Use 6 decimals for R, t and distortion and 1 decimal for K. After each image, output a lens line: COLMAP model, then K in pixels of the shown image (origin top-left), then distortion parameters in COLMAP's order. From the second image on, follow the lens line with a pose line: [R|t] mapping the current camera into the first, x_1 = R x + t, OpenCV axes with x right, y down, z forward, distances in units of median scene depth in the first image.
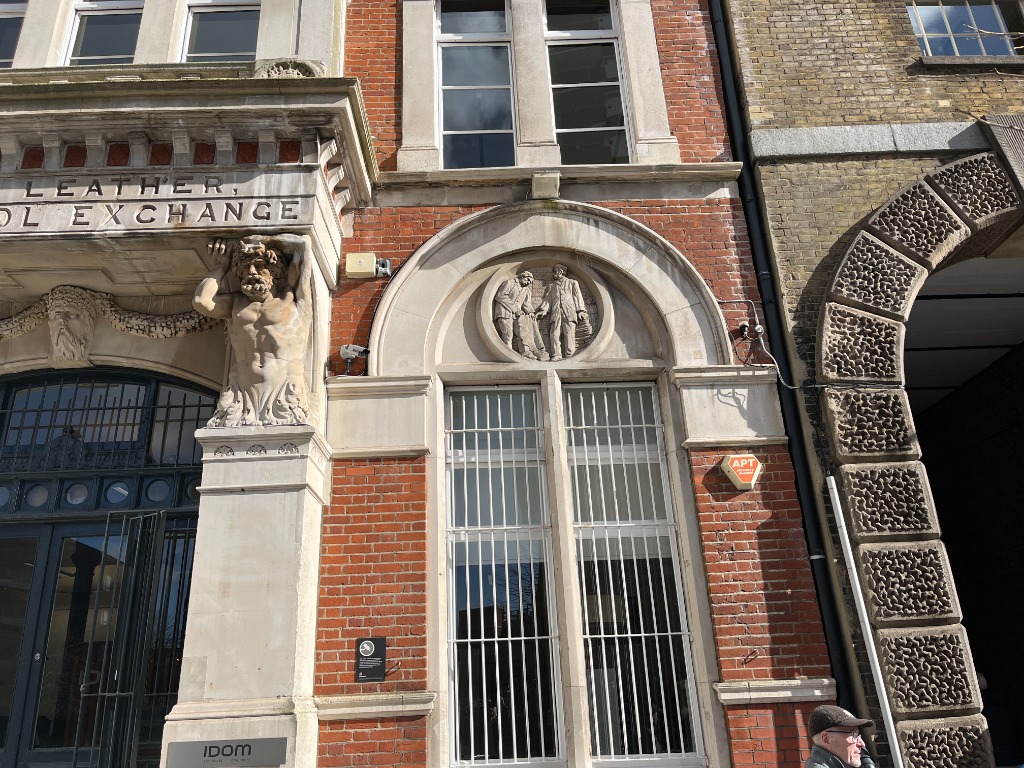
lens RADIAL K [[783.5, 0, 505.4], [0, 783.5, 392.6], [0, 0, 1]] dist [0.053771, -0.066638]
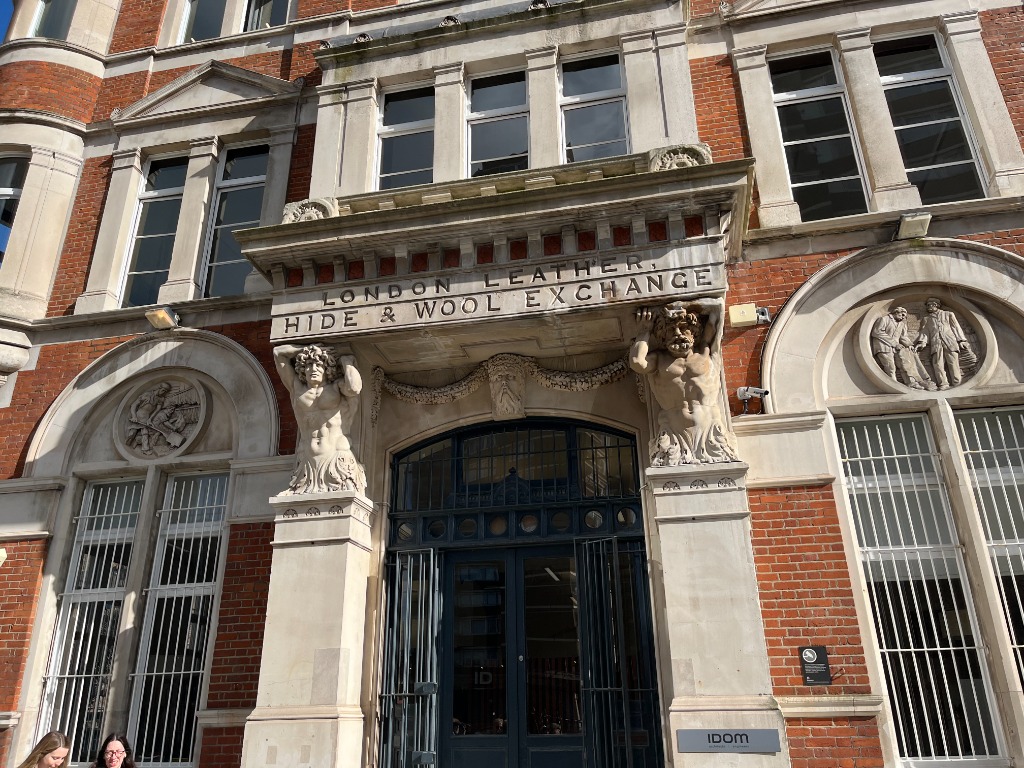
lens RADIAL K [[783.5, 0, 505.5], [0, 783.5, 392.4], [0, 0, 1]] dist [0.053771, -0.066638]
pose [[0.975538, -0.059417, -0.211649, -0.311911], [0.056232, 0.998196, -0.021041, -0.051271], [0.212517, 0.008625, 0.977119, -0.196078]]
